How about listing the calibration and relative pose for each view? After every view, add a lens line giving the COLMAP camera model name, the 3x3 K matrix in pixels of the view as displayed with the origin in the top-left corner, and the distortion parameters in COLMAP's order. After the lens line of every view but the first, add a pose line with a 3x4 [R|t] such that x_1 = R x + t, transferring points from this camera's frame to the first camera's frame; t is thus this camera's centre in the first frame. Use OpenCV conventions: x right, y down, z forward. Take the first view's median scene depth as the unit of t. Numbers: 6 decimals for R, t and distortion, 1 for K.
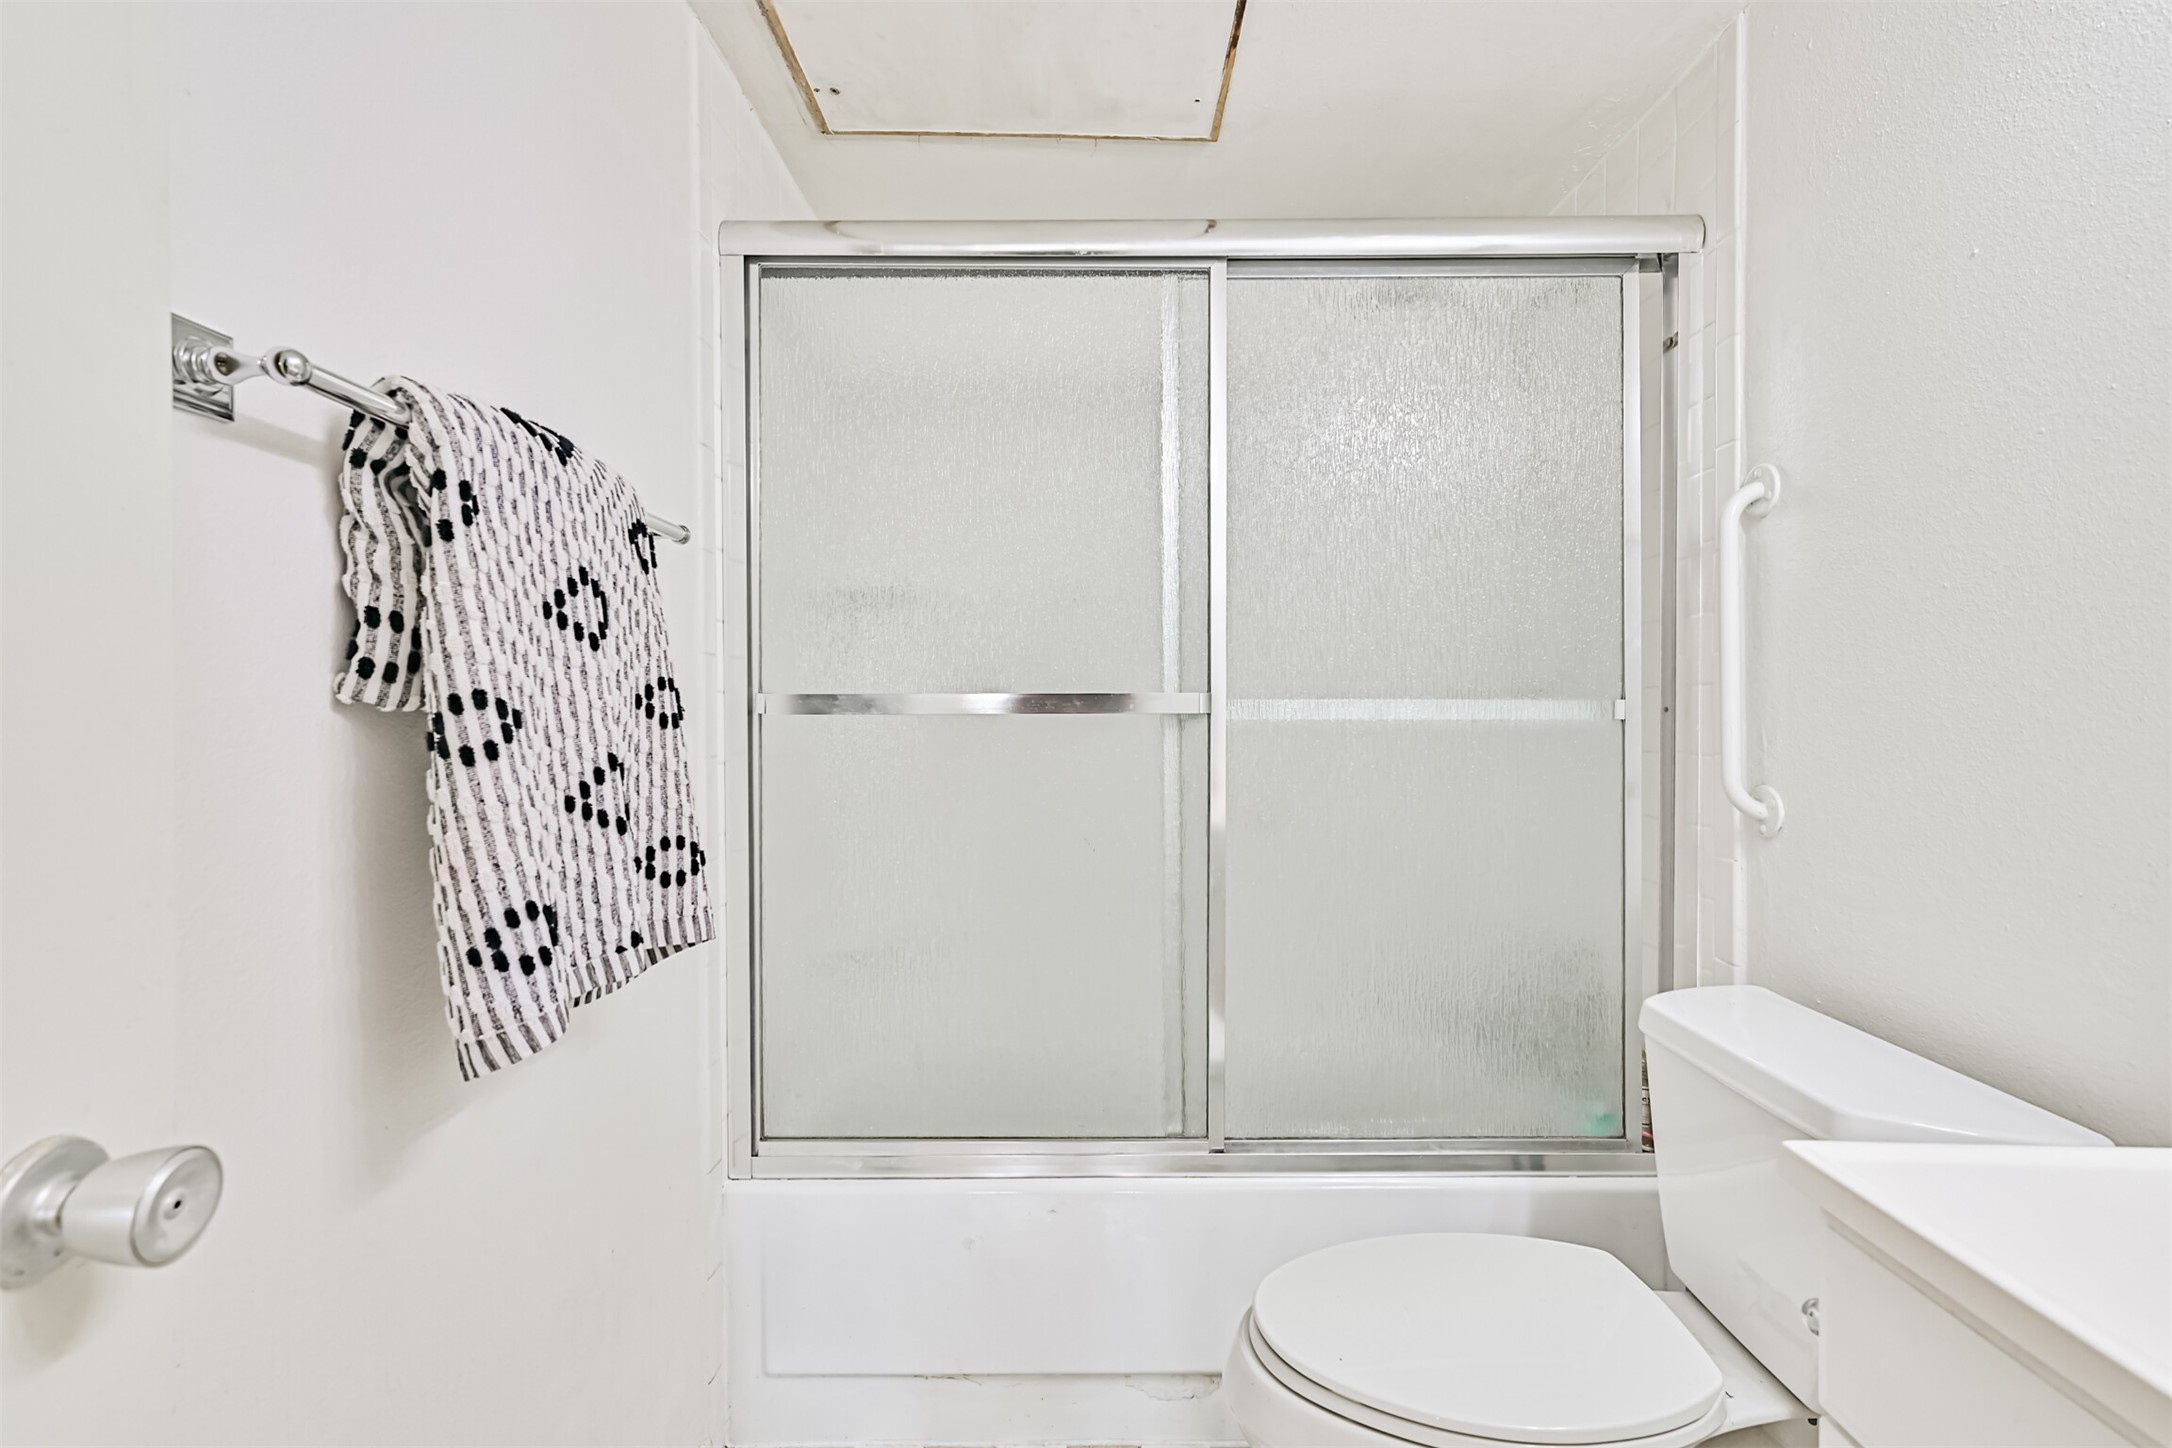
lens RADIAL K [[1051.4, 0, 1086.0], [0, 1051.4, 724.0], [0, 0, 1]] dist [0.004418, -0.000474]
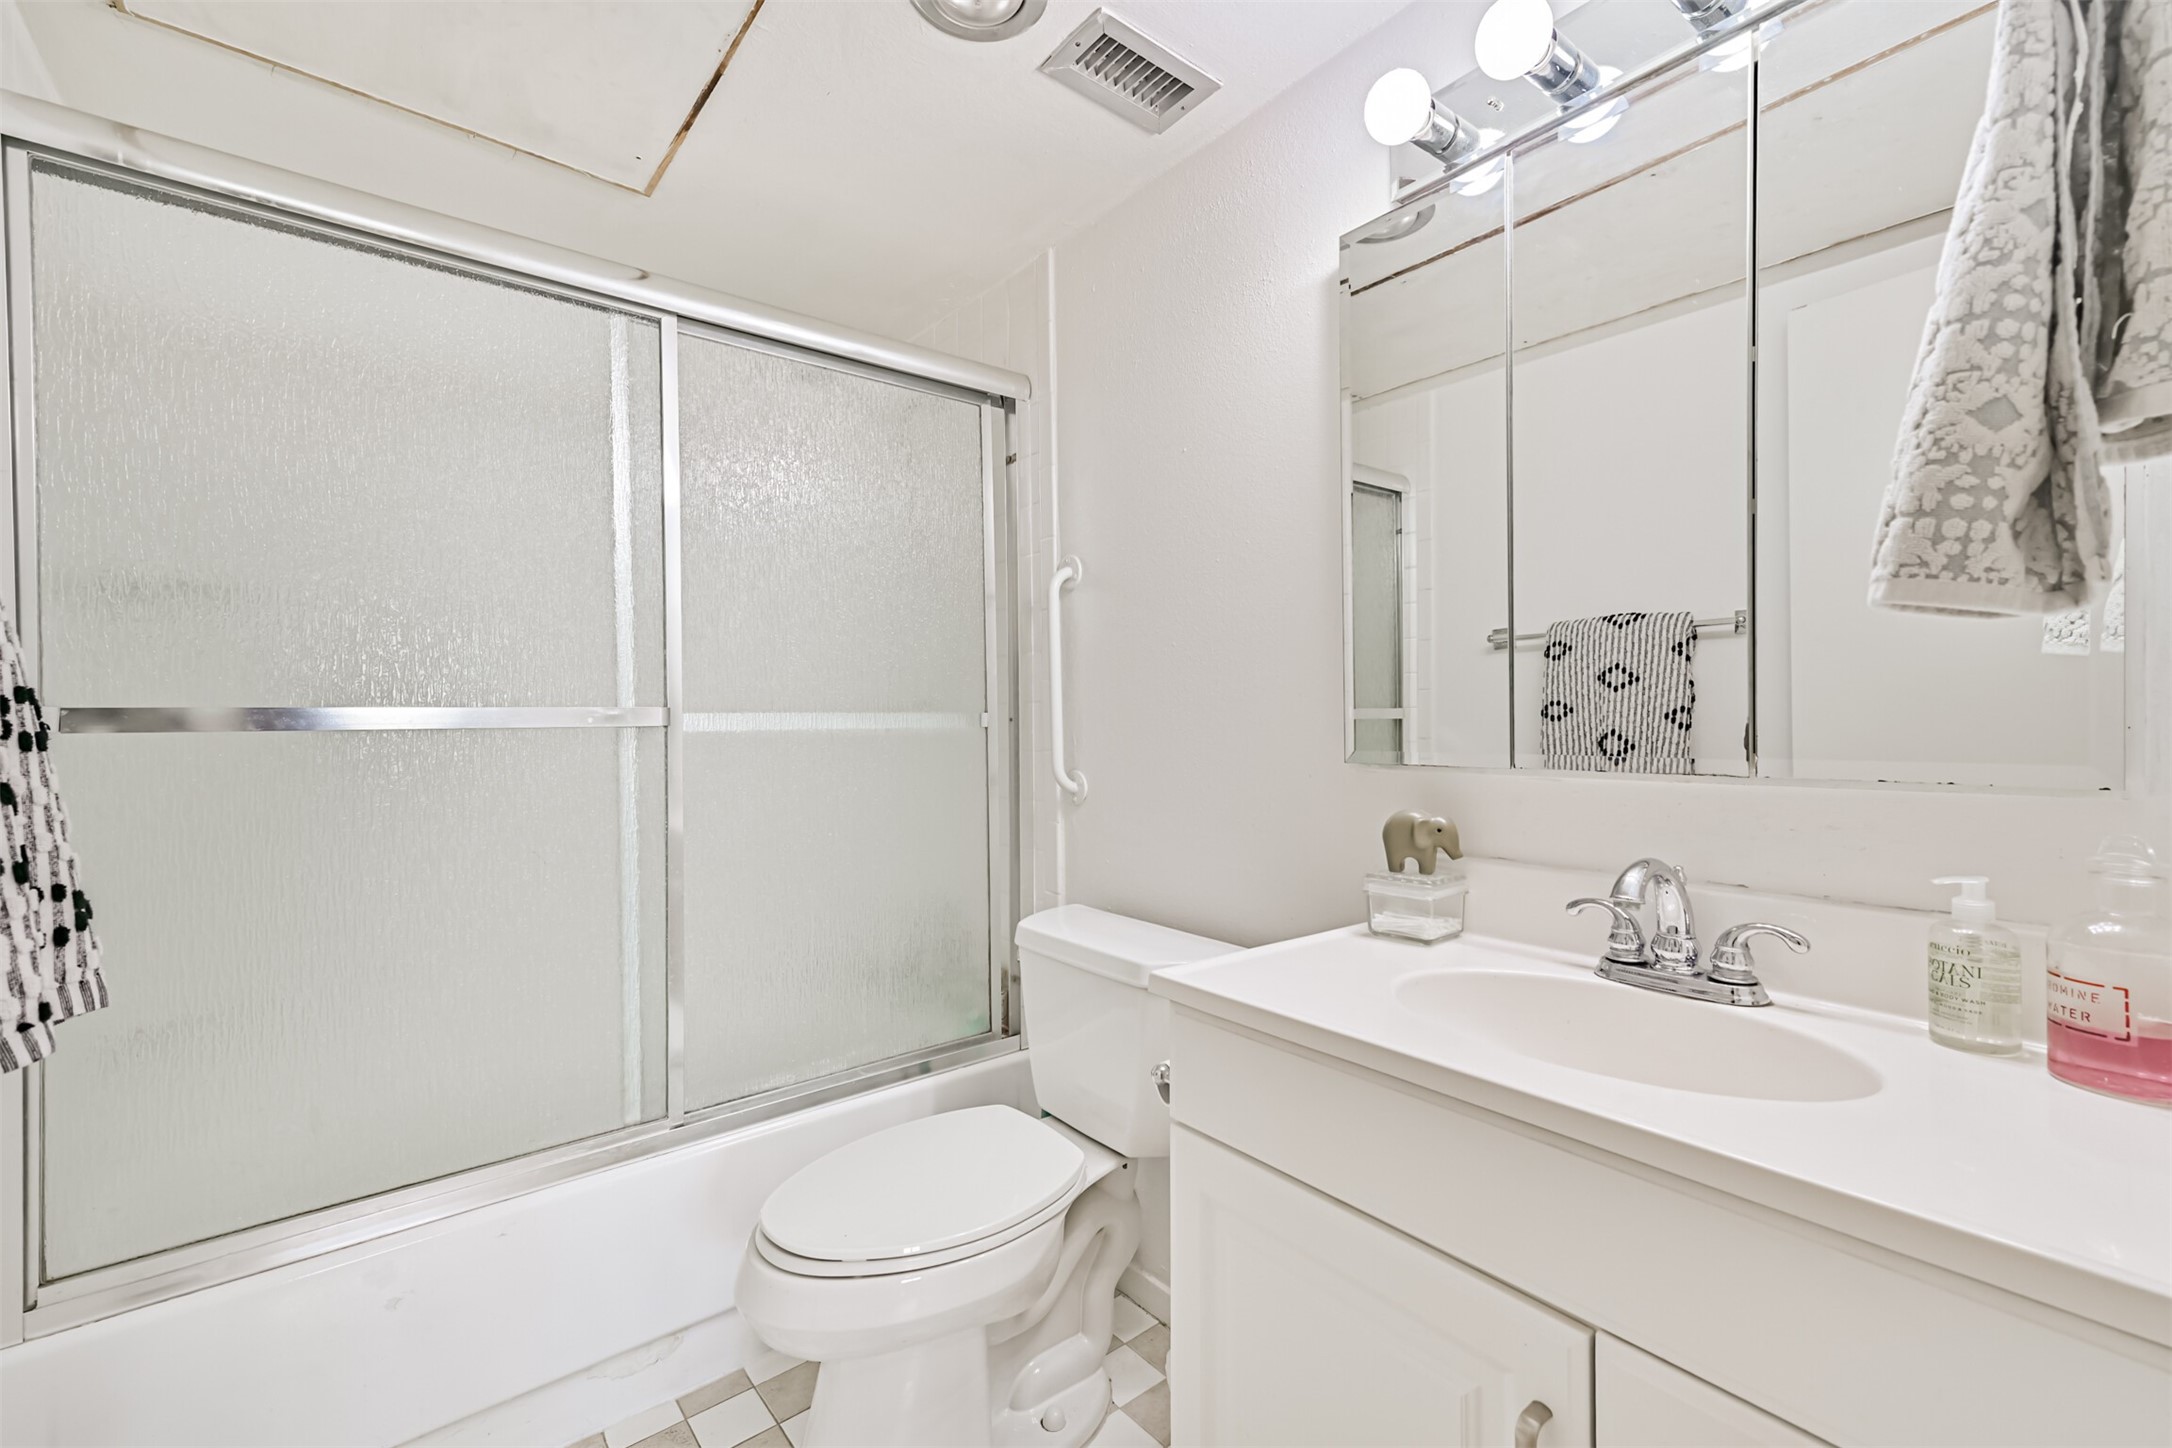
lens RADIAL K [[950.8, 0, 1156.5], [0, 950.8, 725.1], [0, 0, 1]] dist [-0.000337, -0.000052]
pose [[0.736820, -0.010338, 0.676010, -0.176817], [0.016797, 0.999854, -0.003018, 0.000604], [-0.675880, 0.013579, 0.736886, -0.071716]]
